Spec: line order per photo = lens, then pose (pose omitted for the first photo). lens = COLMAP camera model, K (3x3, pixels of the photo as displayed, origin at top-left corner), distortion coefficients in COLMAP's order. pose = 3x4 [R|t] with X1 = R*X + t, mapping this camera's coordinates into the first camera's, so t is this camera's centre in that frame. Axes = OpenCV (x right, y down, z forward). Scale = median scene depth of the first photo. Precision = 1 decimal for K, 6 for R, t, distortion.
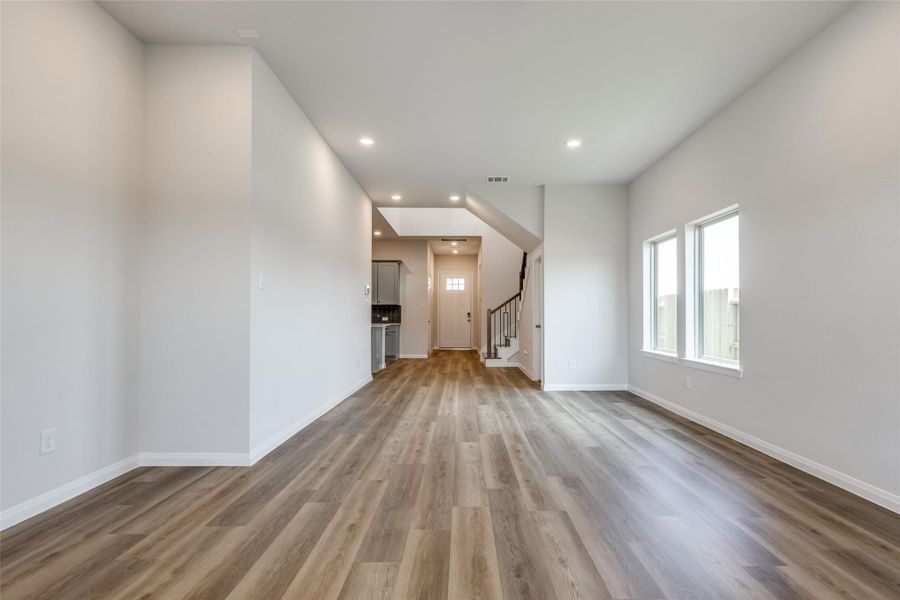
lens RADIAL K [[375.2, 0, 450.0], [0, 375.2, 300.0], [0, 0, 1]] dist [0.000045, -0.000050]
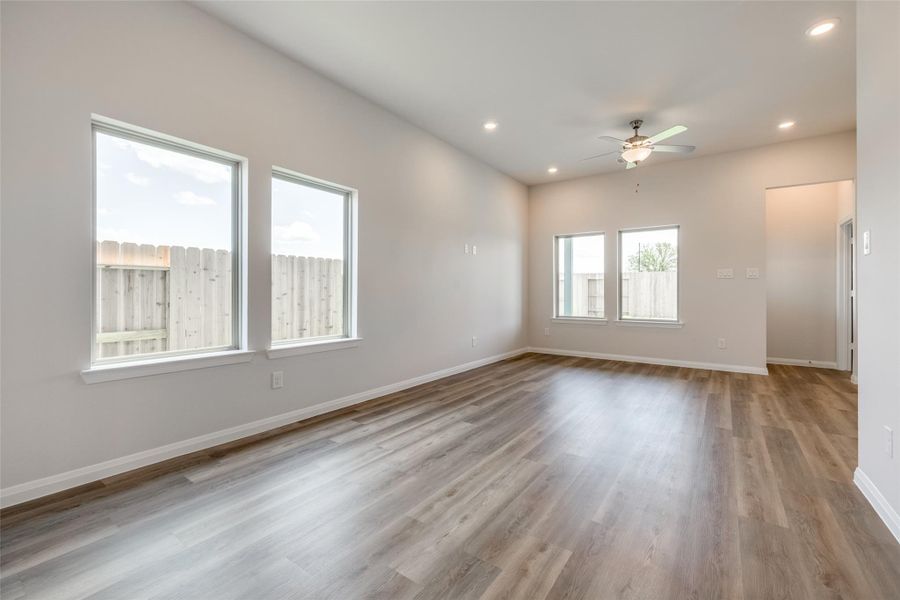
lens RADIAL K [[375.2, 0, 450.0], [0, 375.2, 300.0], [0, 0, 1]] dist [0.000045, -0.000050]
pose [[-0.811656, -0.013234, 0.583986, -0.207508], [-0.027418, 0.999505, -0.015457, 0.040013], [-0.583492, -0.028558, -0.811616, 1.806832]]
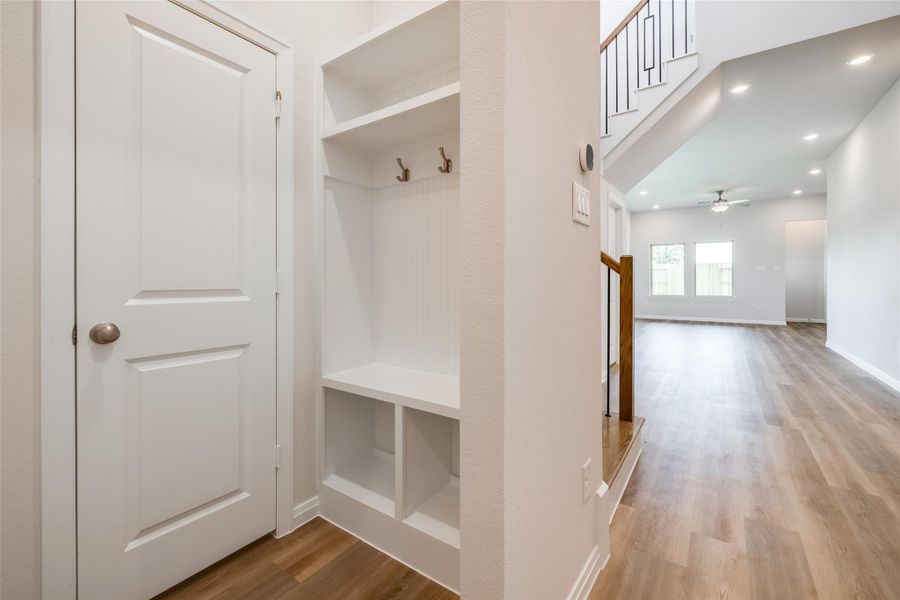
lens RADIAL K [[380.4, 0, 451.1], [0, 380.4, 291.0], [0, 0, 1]] dist [0.000923, -0.000245]
pose [[-0.818174, -0.012932, 0.574826, 0.041342], [-0.022218, 0.999711, -0.009132, 0.114767], [-0.574542, -0.020242, -0.818225, 3.512868]]
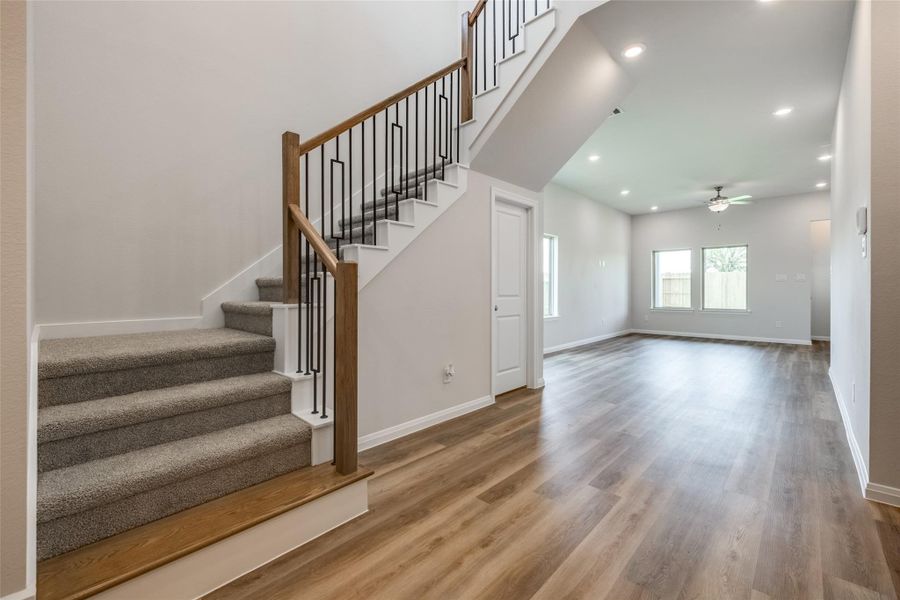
lens RADIAL K [[375.2, 0, 450.0], [0, 375.2, 300.0], [0, 0, 1]] dist [0.000045, -0.000050]
pose [[-0.729977, -0.015120, 0.683305, -0.320084], [-0.027903, 0.999581, -0.007690, 0.090199], [-0.682902, -0.024680, -0.730093, 3.012421]]
